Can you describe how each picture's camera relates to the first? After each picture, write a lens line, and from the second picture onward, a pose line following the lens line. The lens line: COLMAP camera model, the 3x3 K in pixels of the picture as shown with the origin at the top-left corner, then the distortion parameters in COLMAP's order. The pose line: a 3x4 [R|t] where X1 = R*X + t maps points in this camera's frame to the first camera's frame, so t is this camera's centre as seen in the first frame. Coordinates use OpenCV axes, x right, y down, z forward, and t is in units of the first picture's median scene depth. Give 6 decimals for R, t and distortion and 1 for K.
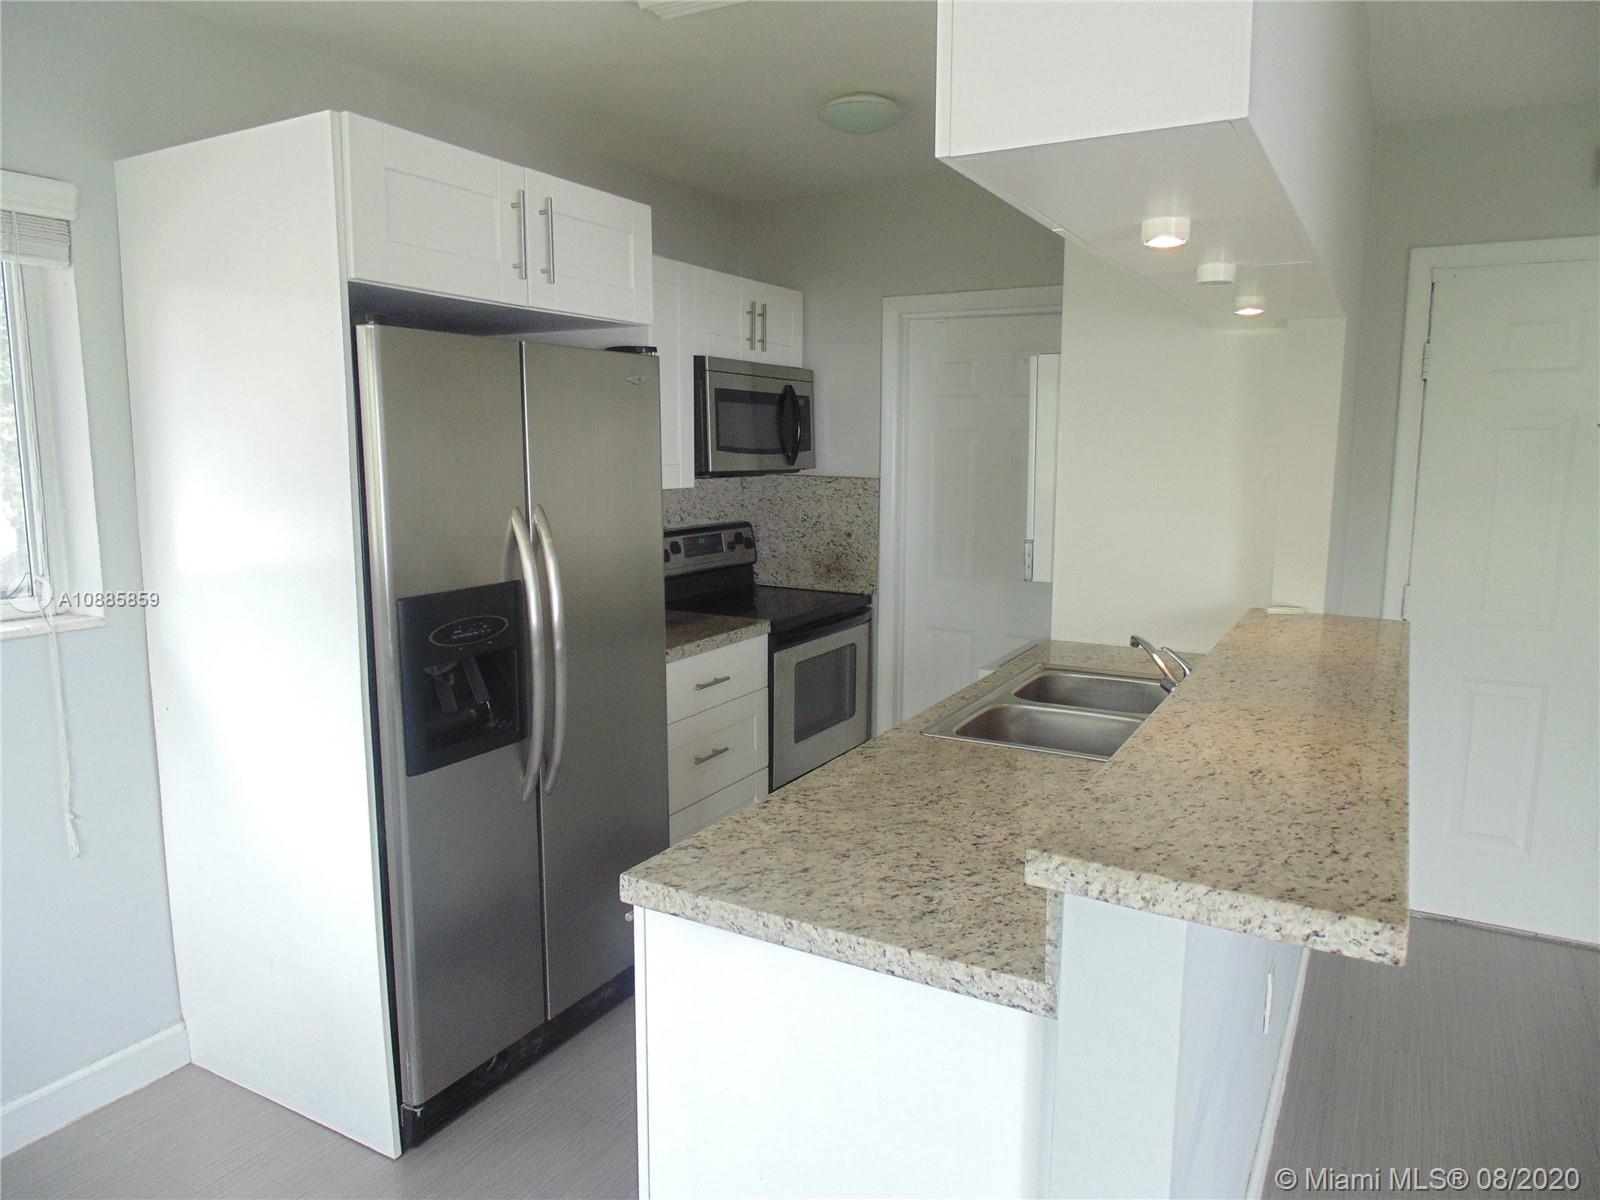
lens RADIAL K [[1062.1, 0, 804.6], [0, 1062.1, 602.4], [0, 0, 1]] dist [-0.021875, 0.010844]
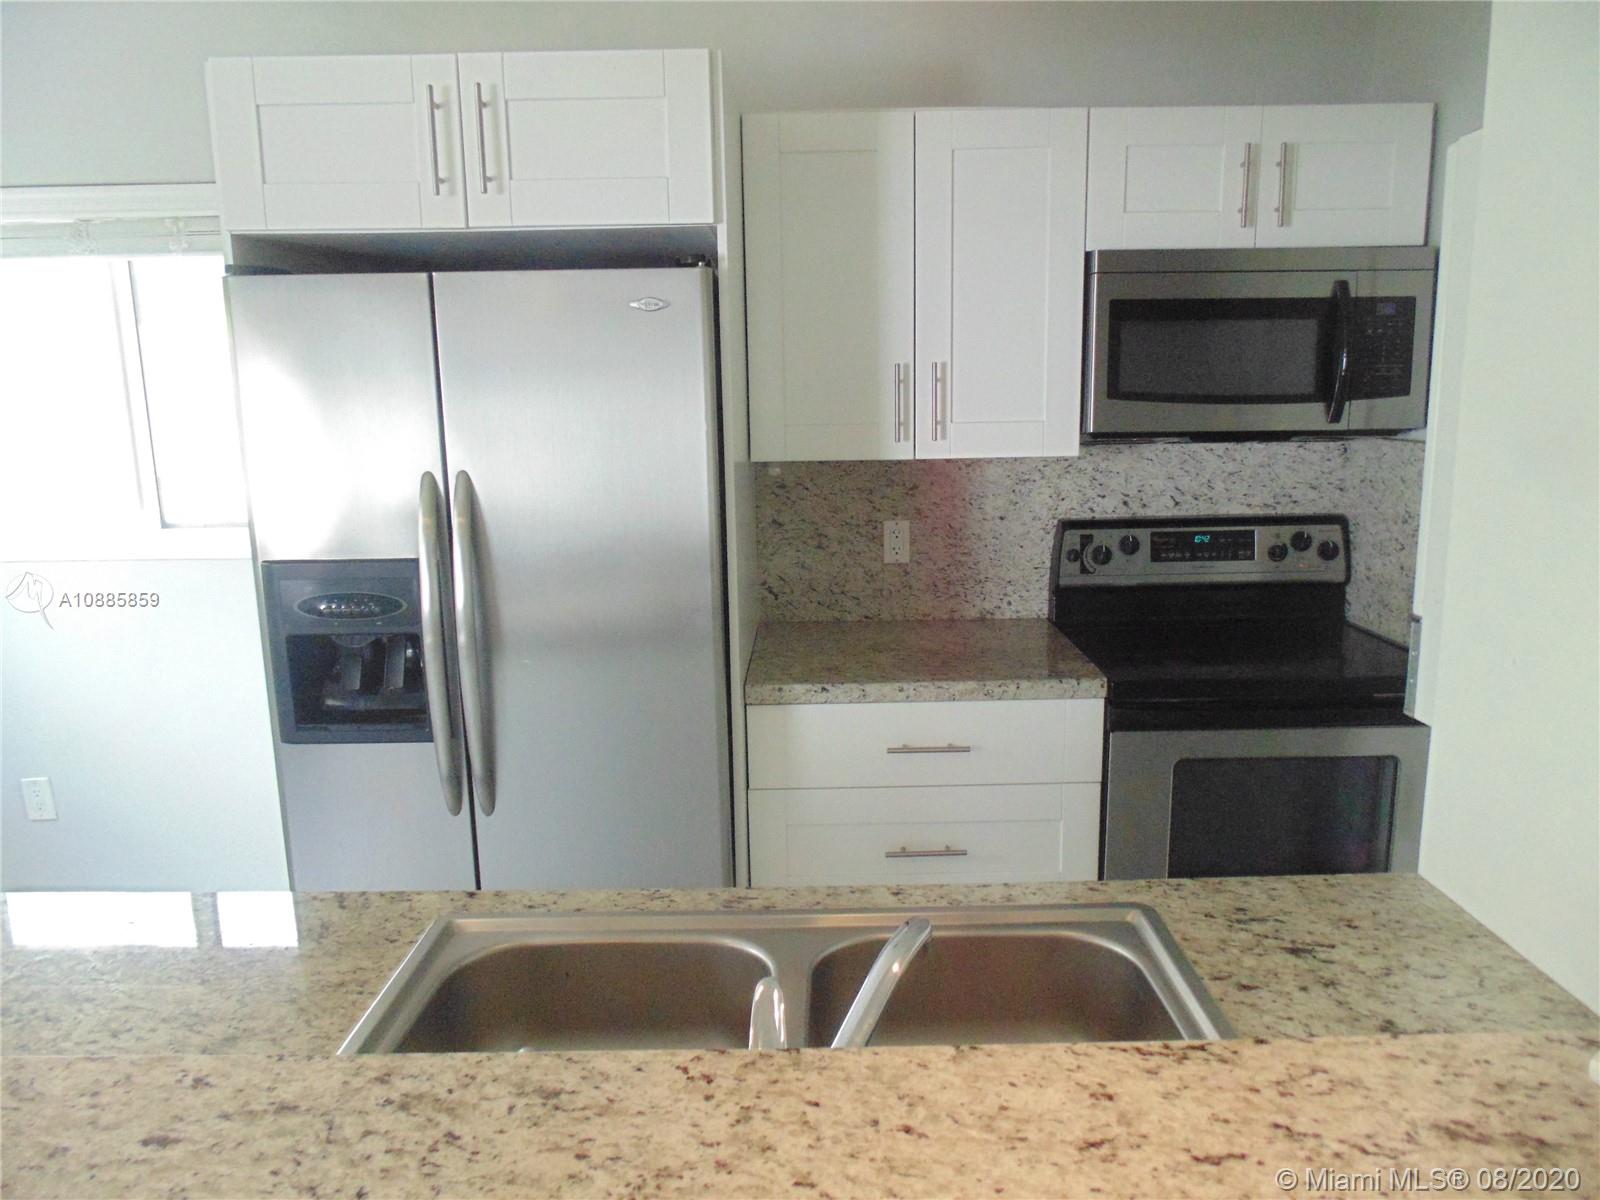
lens RADIAL K [[1062.1, 0, 814.3], [0, 1062.1, 592.9], [0, 0, 1]] dist [-0.021875, 0.010844]
pose [[0.489200, 0.142275, -0.860489, 0.392814], [-0.112006, 0.988684, 0.099794, -0.071643], [0.864950, 0.047561, 0.499600, 0.534969]]
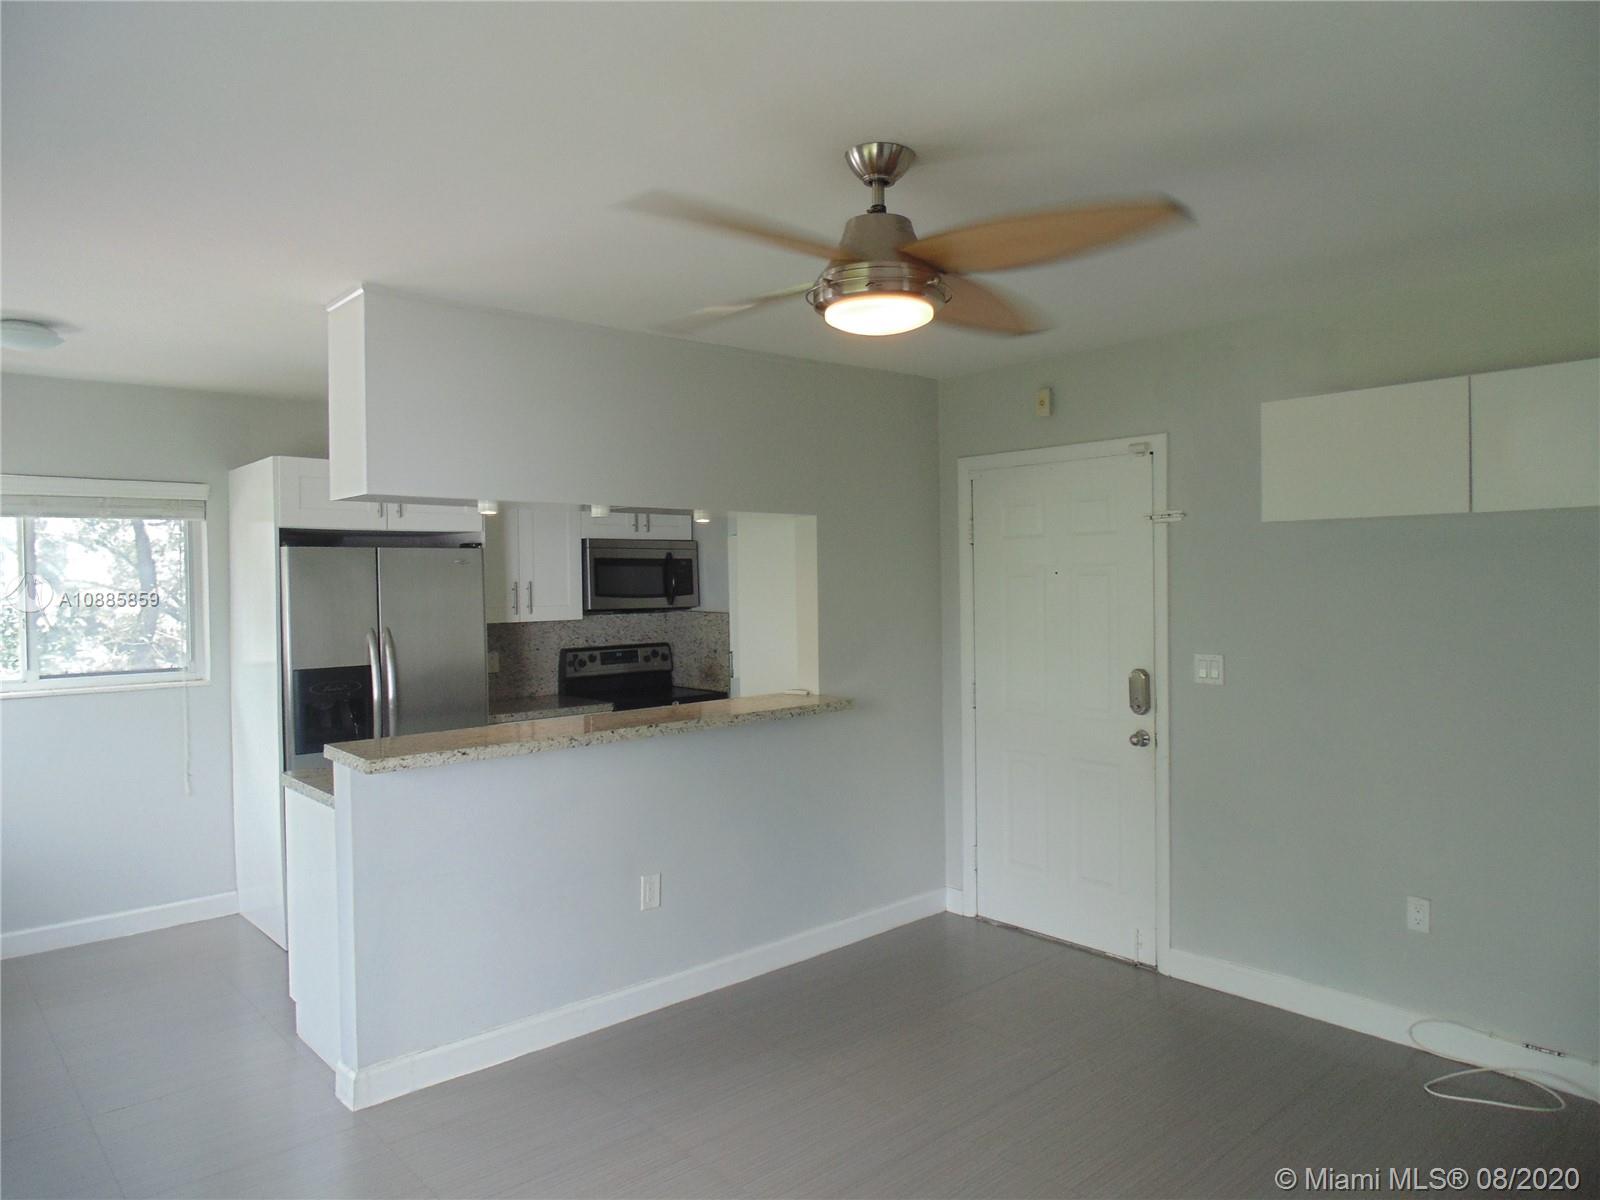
lens RADIAL K [[1062.1, 0, 807.4], [0, 1062.1, 602.1], [0, 0, 1]] dist [-0.021875, 0.010844]
pose [[0.947864, -0.010230, -0.318510, 0.727998], [-0.030332, 0.992051, -0.122129, 0.051177], [0.317228, 0.125423, 0.940019, -0.400041]]
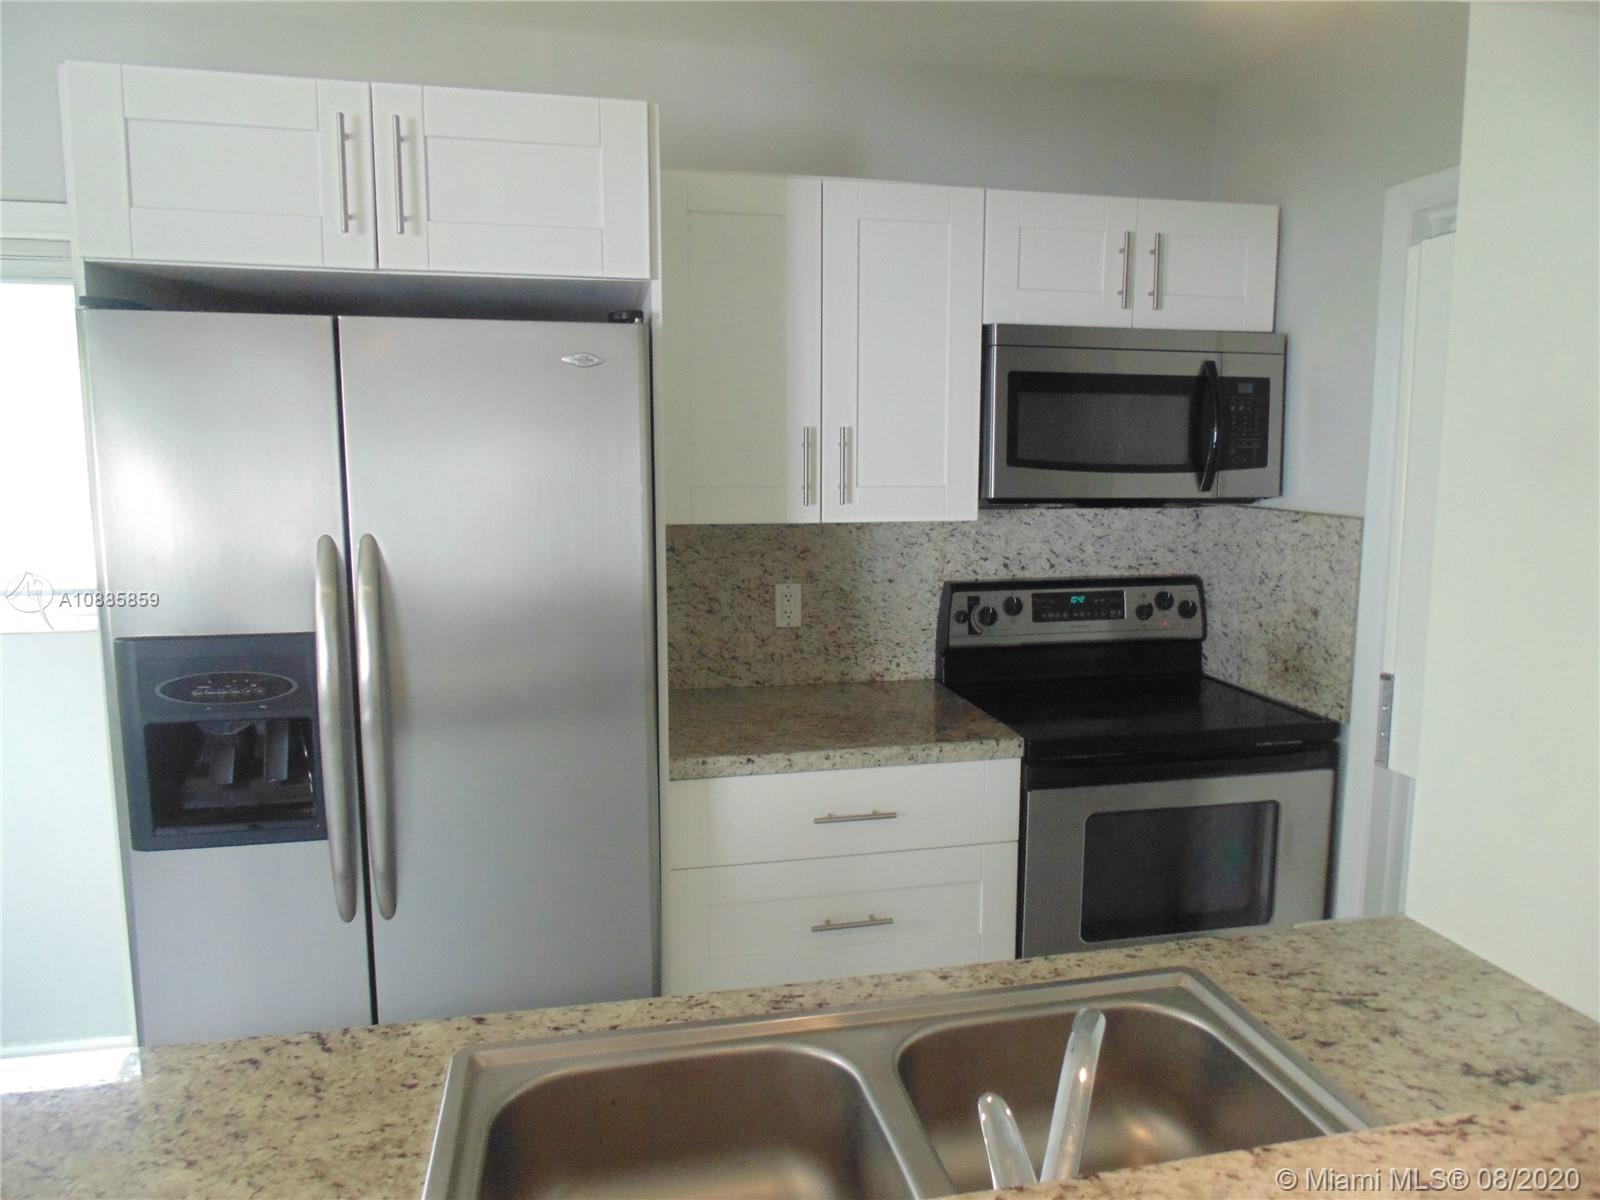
lens RADIAL K [[1062.1, 0, 814.5], [0, 1062.1, 595.7], [0, 0, 1]] dist [-0.021875, 0.010844]
pose [[0.664400, 0.092474, -0.741634, 0.331695], [-0.110590, 0.993556, 0.024814, -0.066152], [0.739150, 0.065531, 0.670346, 0.475276]]
